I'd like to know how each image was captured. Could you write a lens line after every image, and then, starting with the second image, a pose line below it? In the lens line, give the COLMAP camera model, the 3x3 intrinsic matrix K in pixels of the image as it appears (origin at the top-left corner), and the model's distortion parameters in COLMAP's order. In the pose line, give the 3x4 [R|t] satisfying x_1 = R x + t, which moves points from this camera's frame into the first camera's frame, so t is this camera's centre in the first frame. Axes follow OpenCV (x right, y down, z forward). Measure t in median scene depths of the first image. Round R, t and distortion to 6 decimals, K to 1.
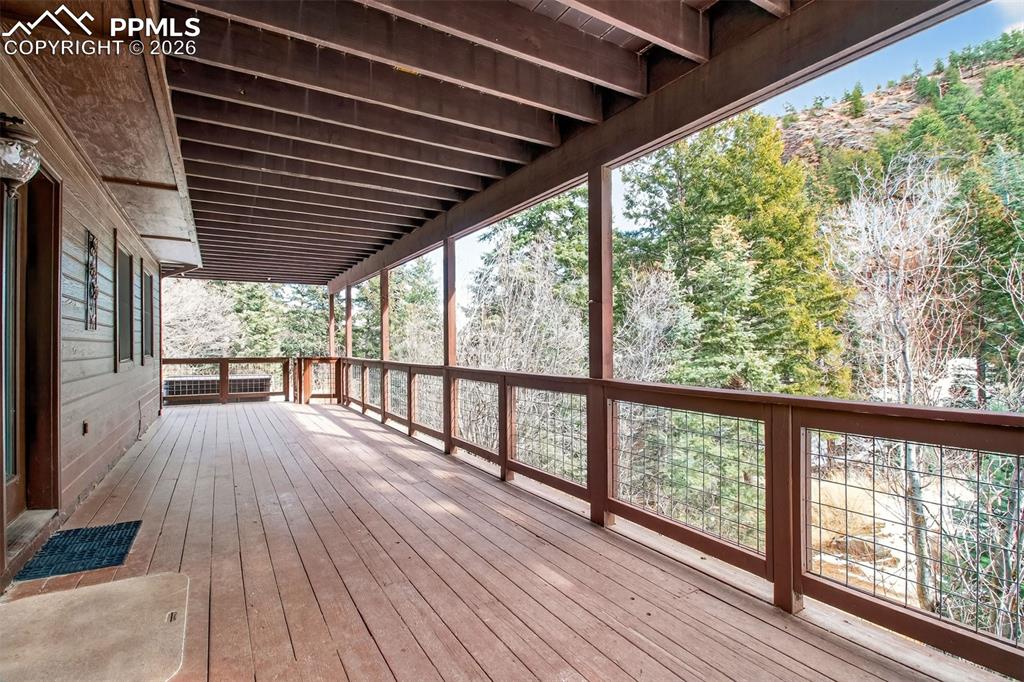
lens RADIAL K [[498.3, 0, 507.2], [0, 498.3, 346.6], [0, 0, 1]] dist [-0.019976, -0.000764]
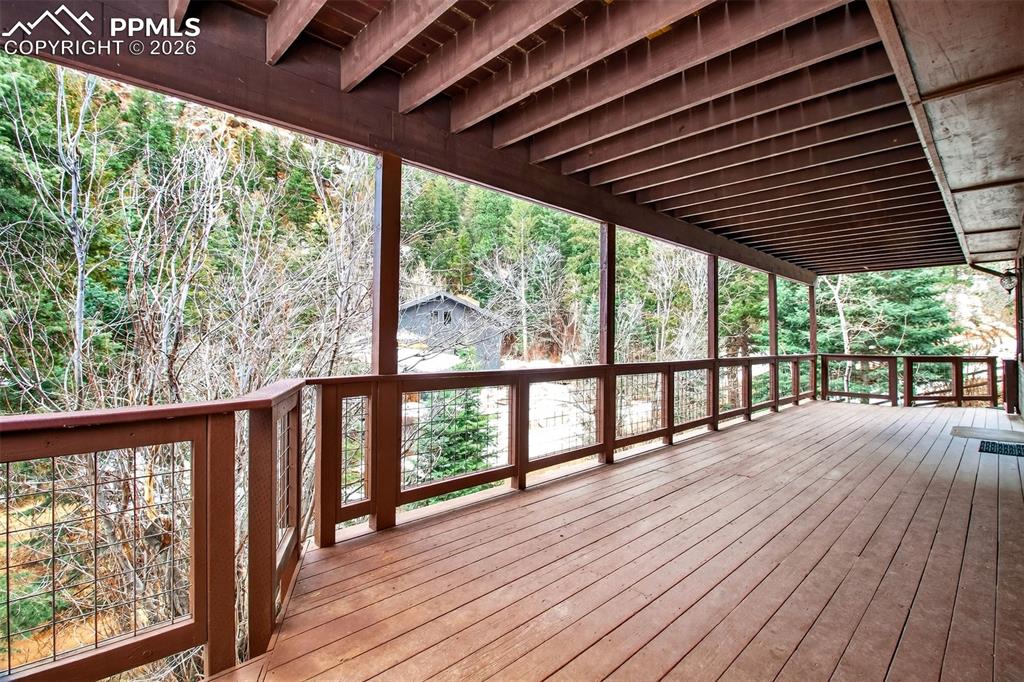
lens RADIAL K [[478.8, 0, 511.5], [0, 478.8, 336.2], [0, 0, 1]] dist [0.001648, -0.013737]
pose [[-0.239878, -0.016729, 0.970659, -0.957132], [-0.020395, 0.999718, 0.012189, -0.024358], [-0.970589, -0.016873, -0.240151, 1.401952]]
